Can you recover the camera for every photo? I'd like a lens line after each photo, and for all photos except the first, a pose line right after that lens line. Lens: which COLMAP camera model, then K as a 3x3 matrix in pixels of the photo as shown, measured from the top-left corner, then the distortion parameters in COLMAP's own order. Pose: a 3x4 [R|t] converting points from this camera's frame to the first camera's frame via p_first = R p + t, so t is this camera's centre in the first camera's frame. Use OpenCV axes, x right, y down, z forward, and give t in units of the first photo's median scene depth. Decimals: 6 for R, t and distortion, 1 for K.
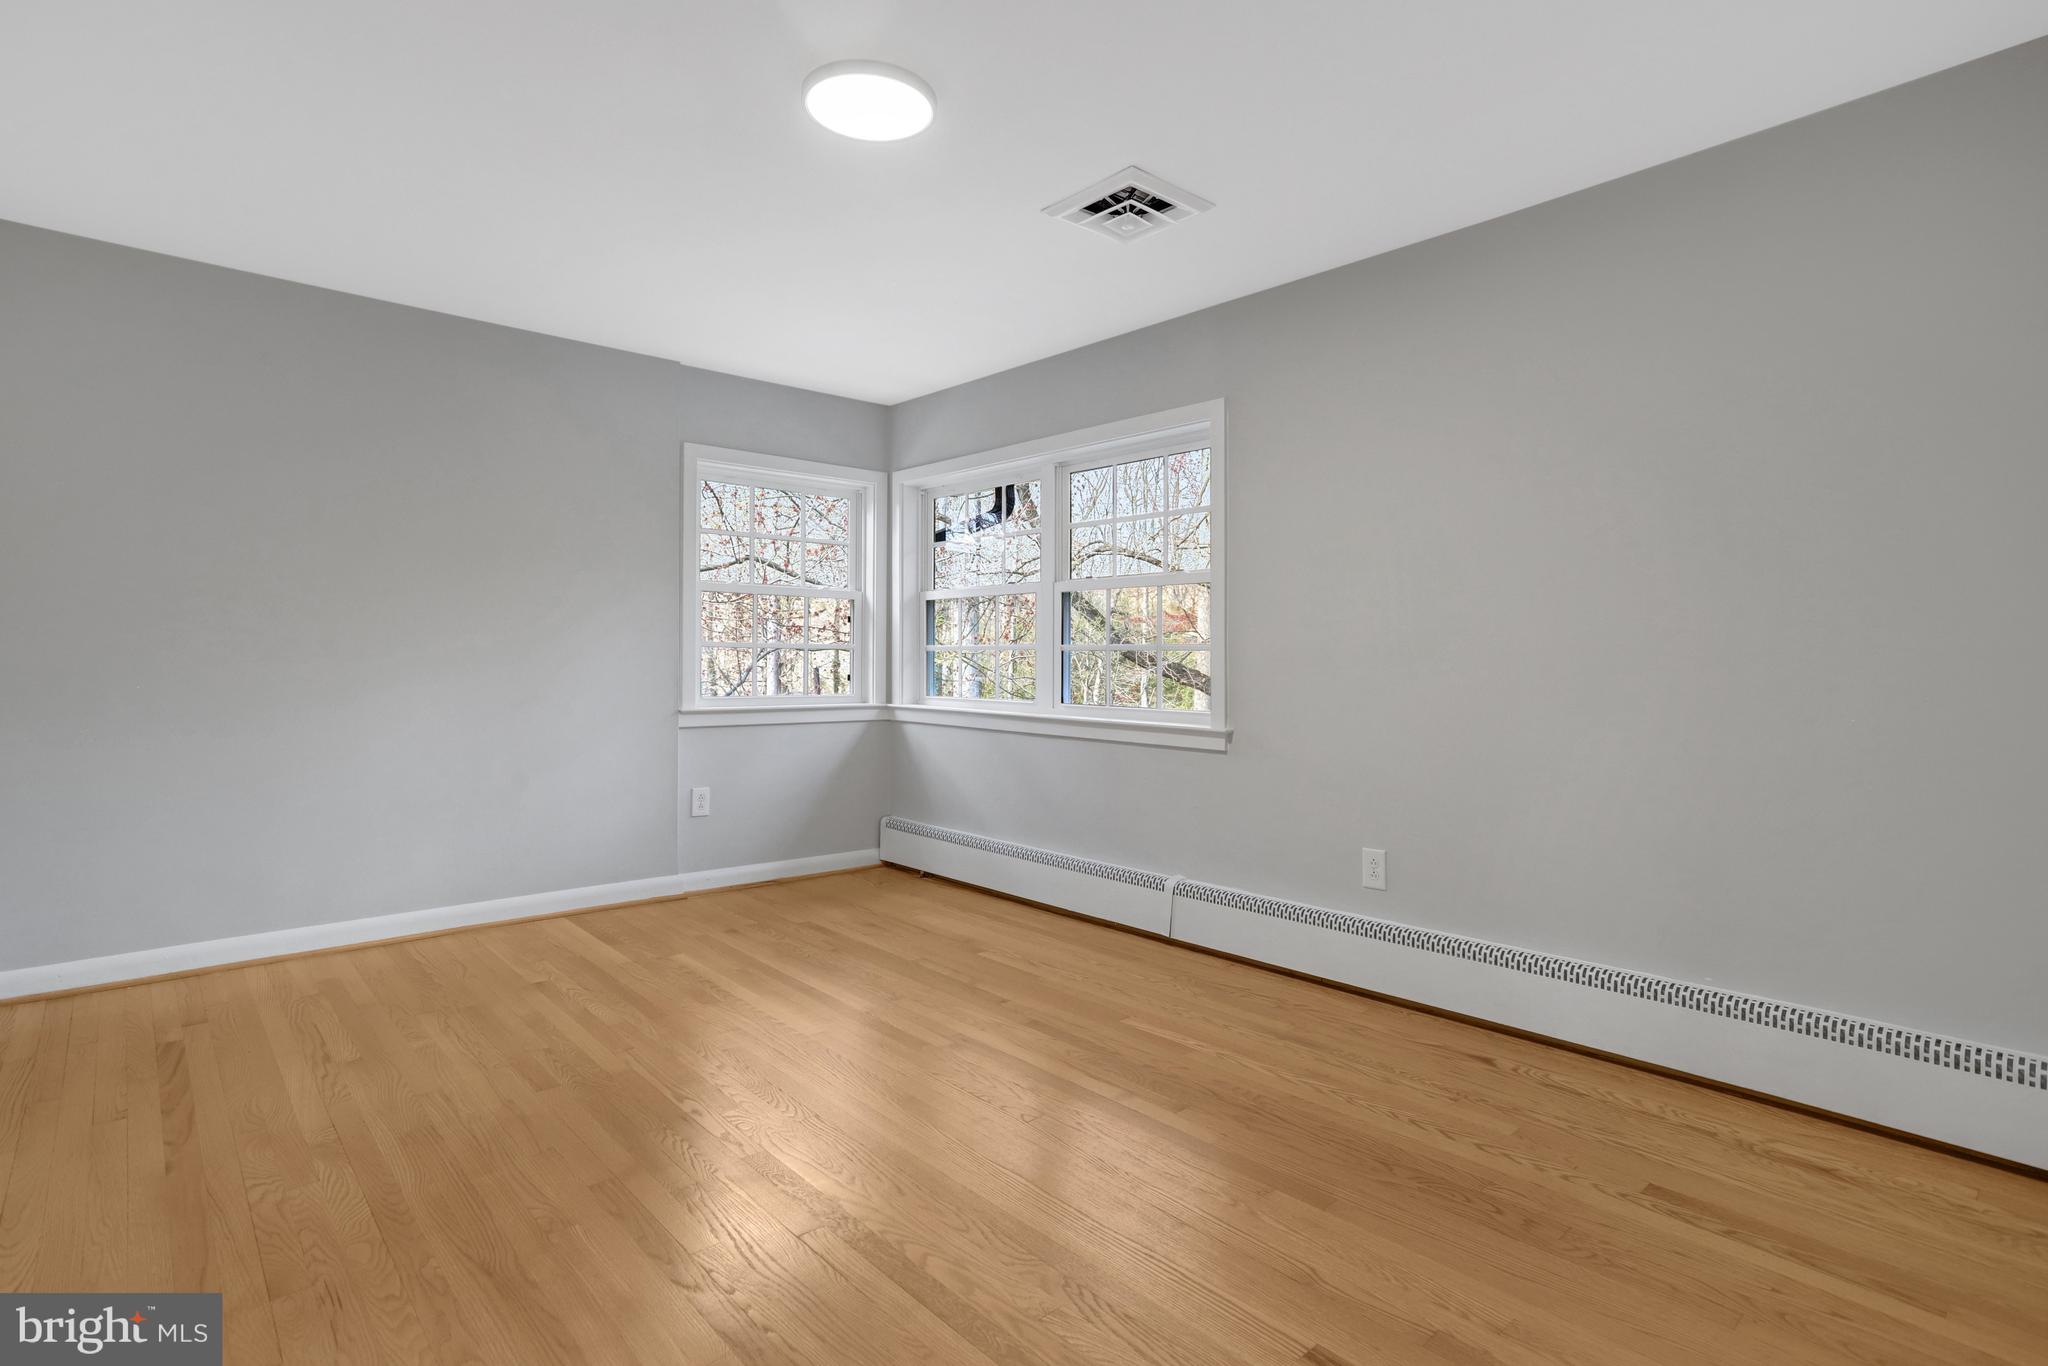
lens RADIAL K [[1036.3, 0, 1024.0], [0, 1036.3, 683.0], [0, 0, 1]] dist [-0.002576, 0.000112]
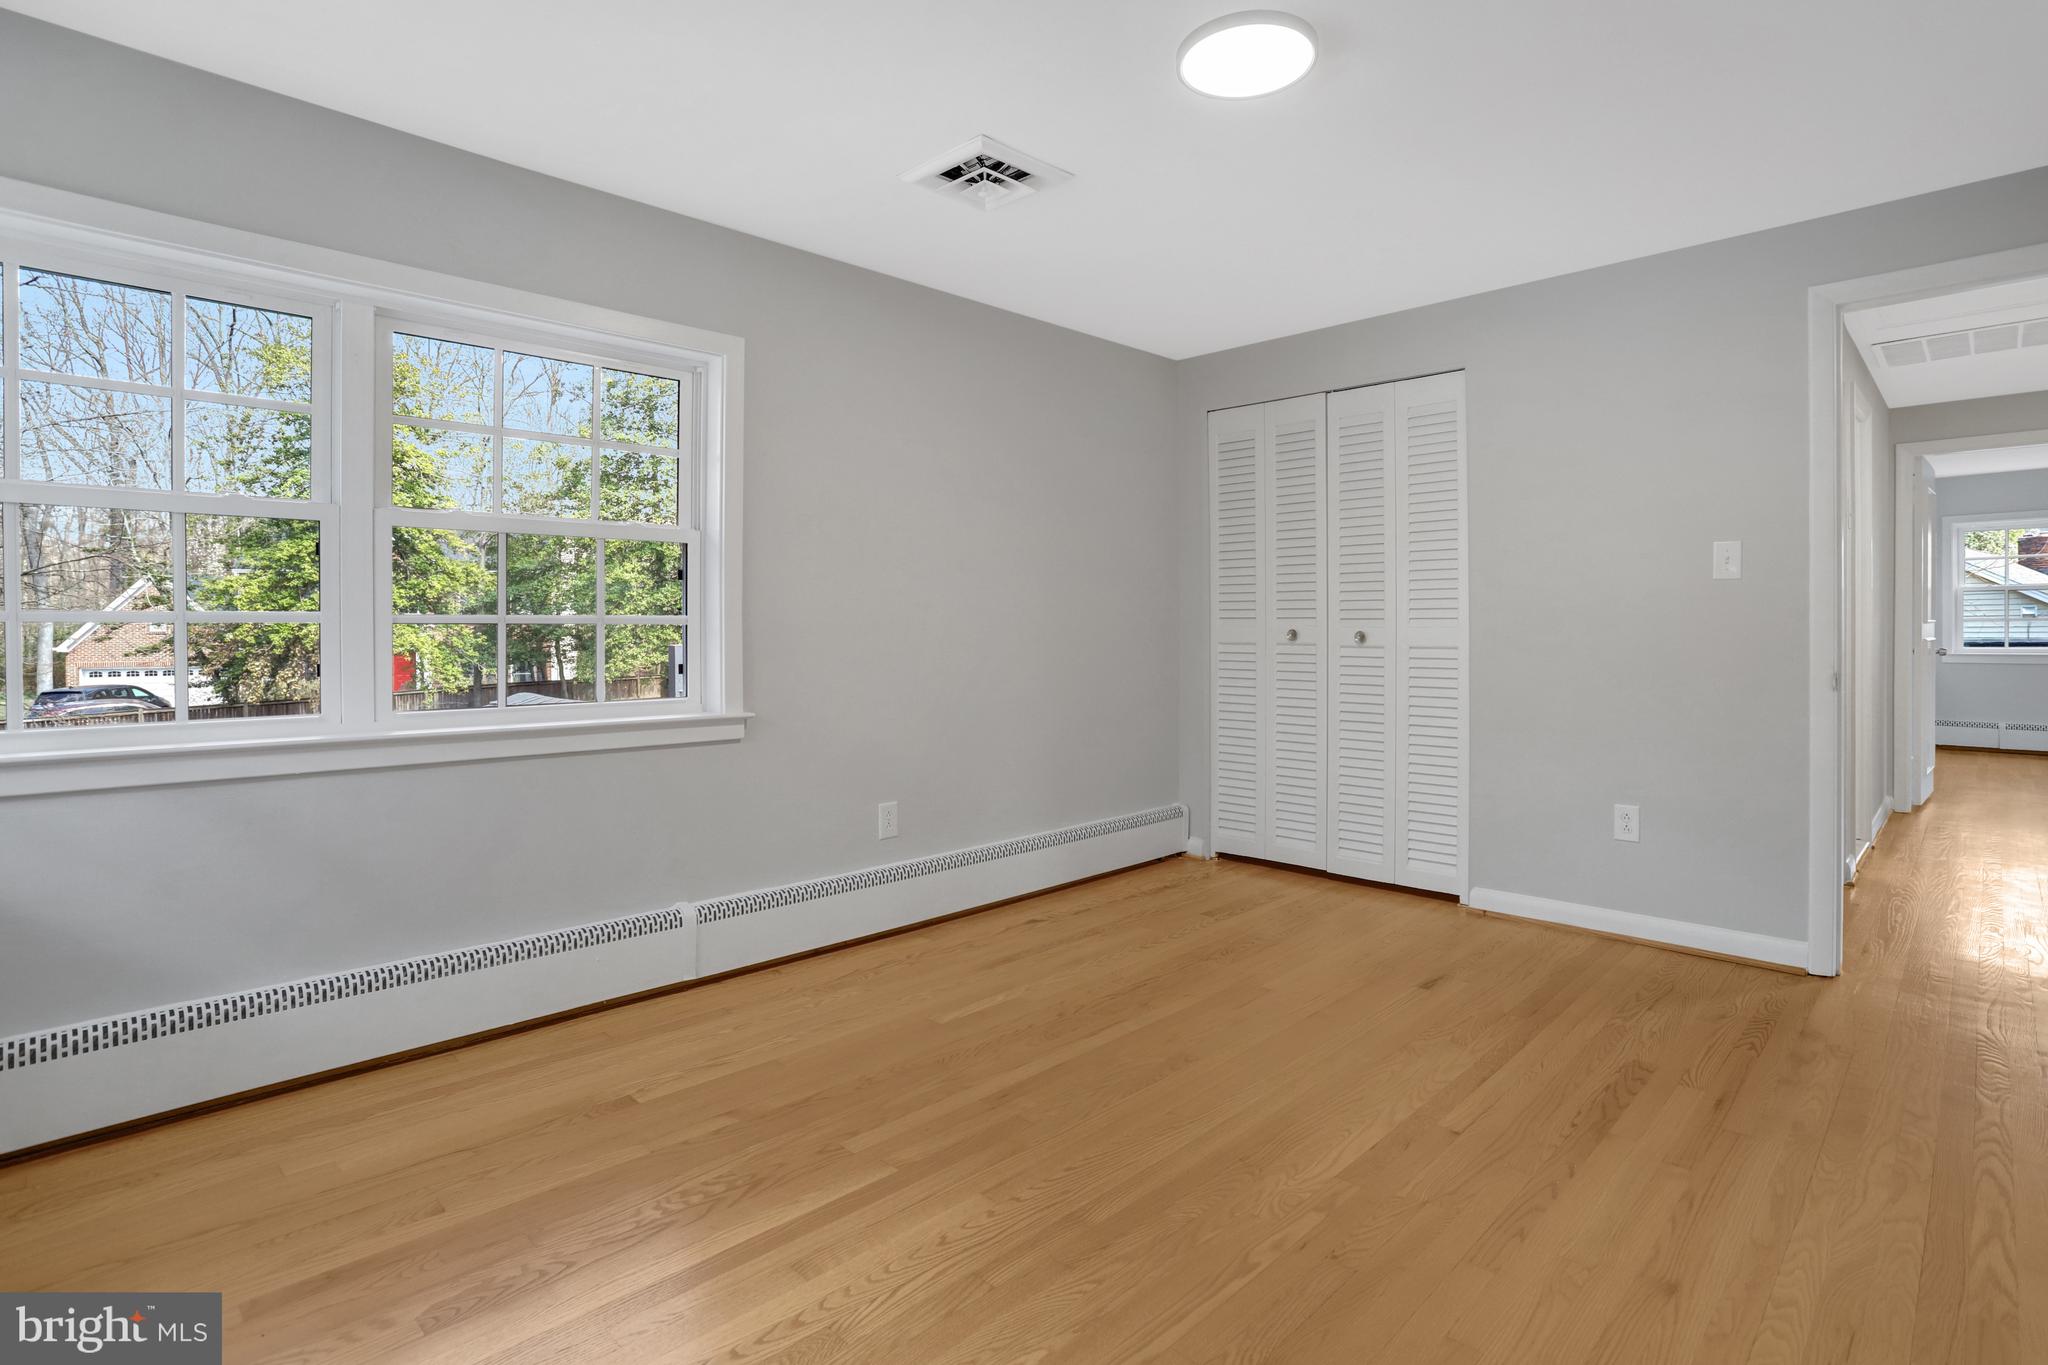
lens RADIAL K [[1056.9, 0, 1025.8], [0, 1056.9, 634.4], [0, 0, 1]] dist [-0.027933, 0.000600]
pose [[-0.068948, -0.012127, 0.997547, -0.906458], [0.025354, 0.999582, 0.013904, -0.036470], [-0.997298, 0.026251, -0.068612, 1.040073]]
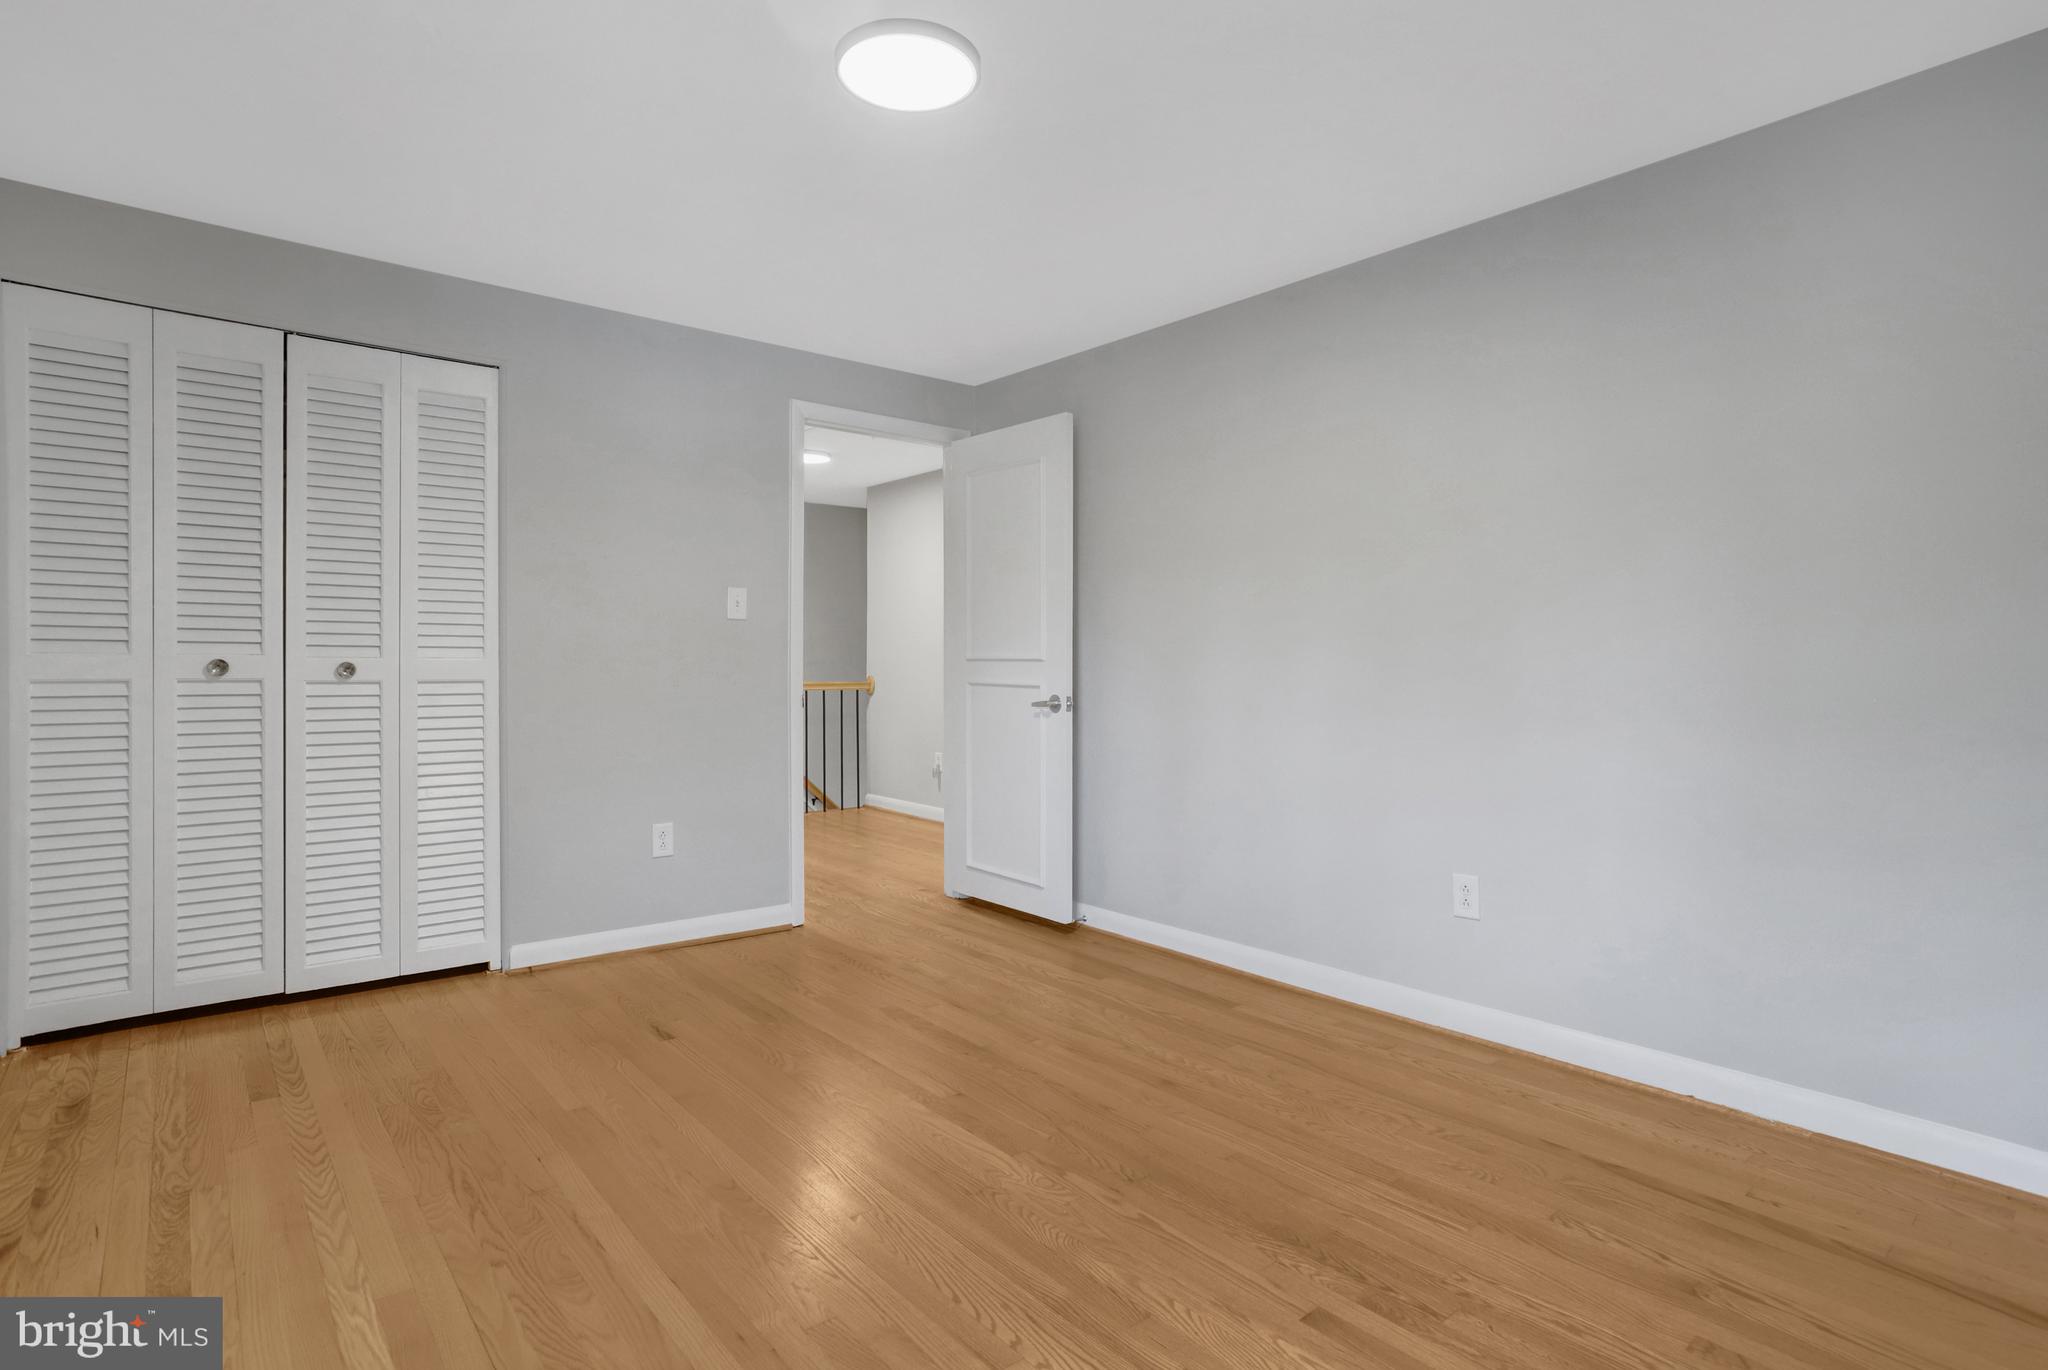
lens RADIAL K [[1040.5, 0, 1059.7], [0, 1040.5, 666.2], [0, 0, 1]] dist [-0.021303, 0.000312]
pose [[-0.999939, -0.010994, 0.000716, -0.231964], [-0.010971, 0.999584, 0.026665, -0.041974], [-0.001009, 0.026656, -0.999644, 1.571992]]
